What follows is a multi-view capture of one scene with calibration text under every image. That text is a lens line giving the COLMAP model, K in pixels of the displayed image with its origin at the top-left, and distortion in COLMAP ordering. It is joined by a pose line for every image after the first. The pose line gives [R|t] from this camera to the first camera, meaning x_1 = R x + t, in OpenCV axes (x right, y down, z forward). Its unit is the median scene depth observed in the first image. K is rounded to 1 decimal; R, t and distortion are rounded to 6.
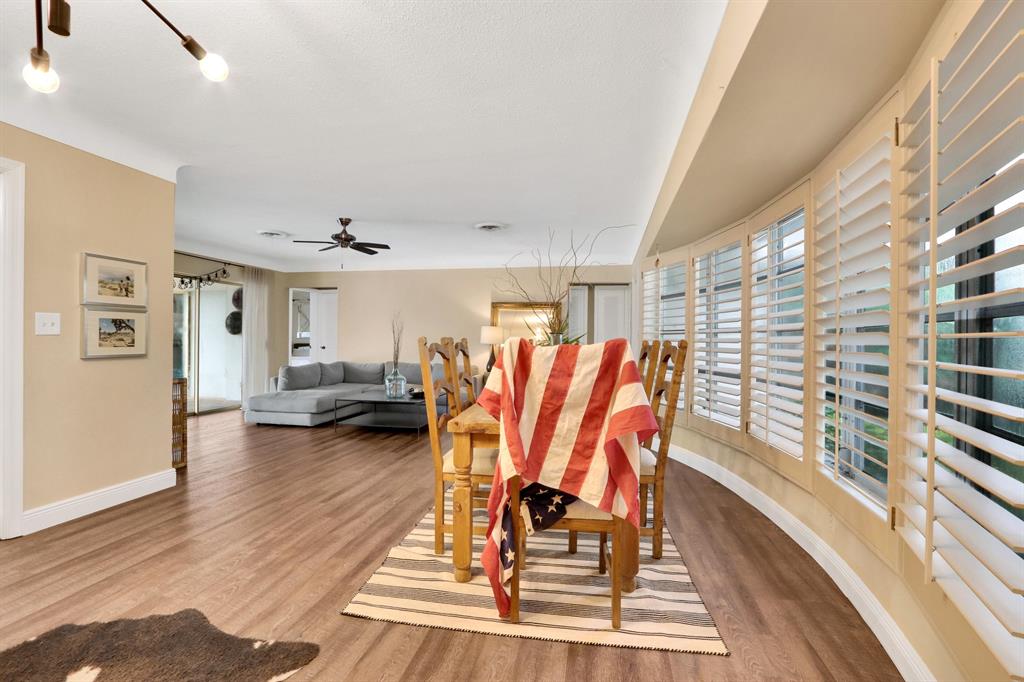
lens RADIAL K [[491.3, 0, 511.2], [0, 491.3, 343.1], [0, 0, 1]] dist [-0.011181, -0.000524]
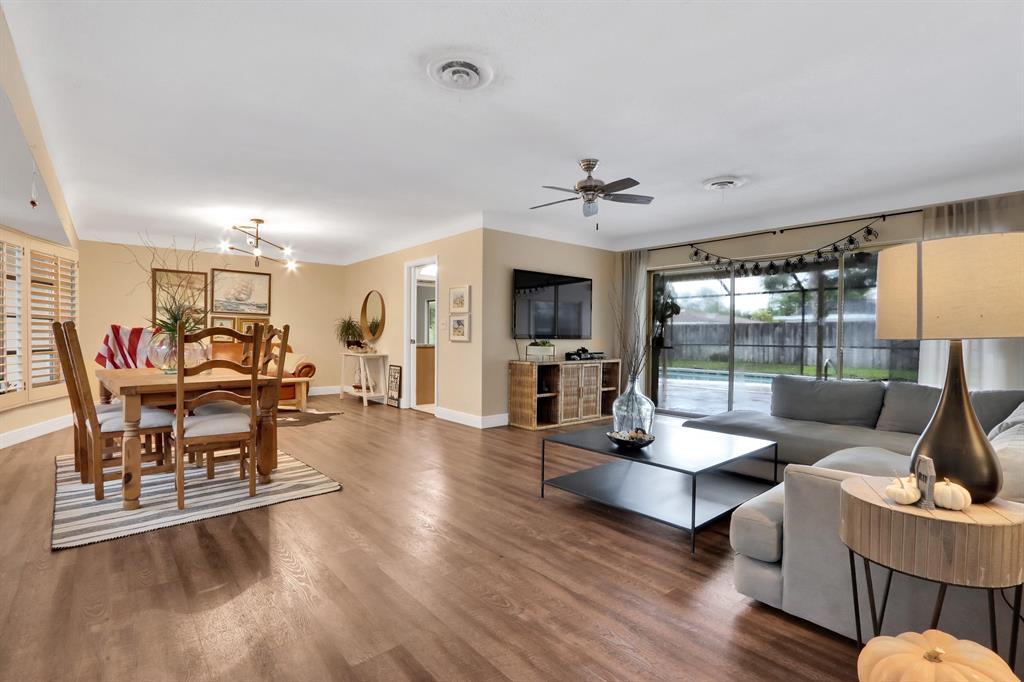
lens RADIAL K [[471.6, 0, 518.0], [0, 471.6, 339.5], [0, 0, 1]] dist [-0.010867, -0.000091]
pose [[-0.600733, -0.005837, -0.799429, 0.231677], [-0.017961, 0.999819, 0.006196, 0.003882], [0.799248, 0.018081, -0.600729, 1.182216]]
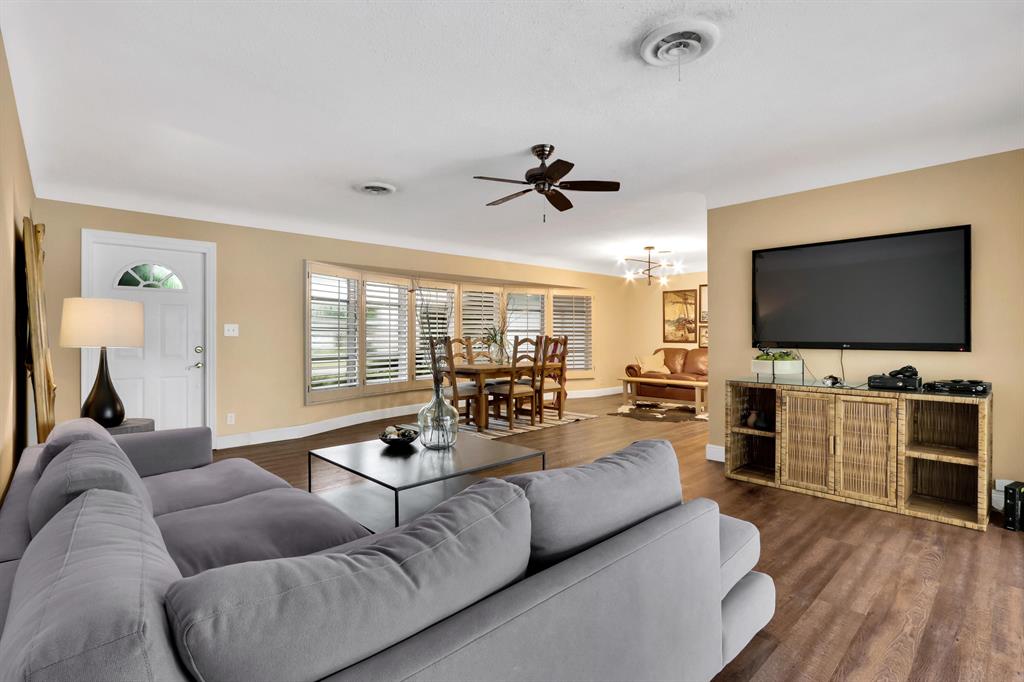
lens RADIAL K [[491.3, 0, 511.2], [0, 491.3, 343.1], [0, 0, 1]] dist [-0.011181, -0.000524]
pose [[-0.819898, -0.016905, 0.572261, -0.591424], [-0.003709, 0.999700, 0.024217, -0.013156], [-0.572498, 0.017733, -0.819714, 1.370559]]
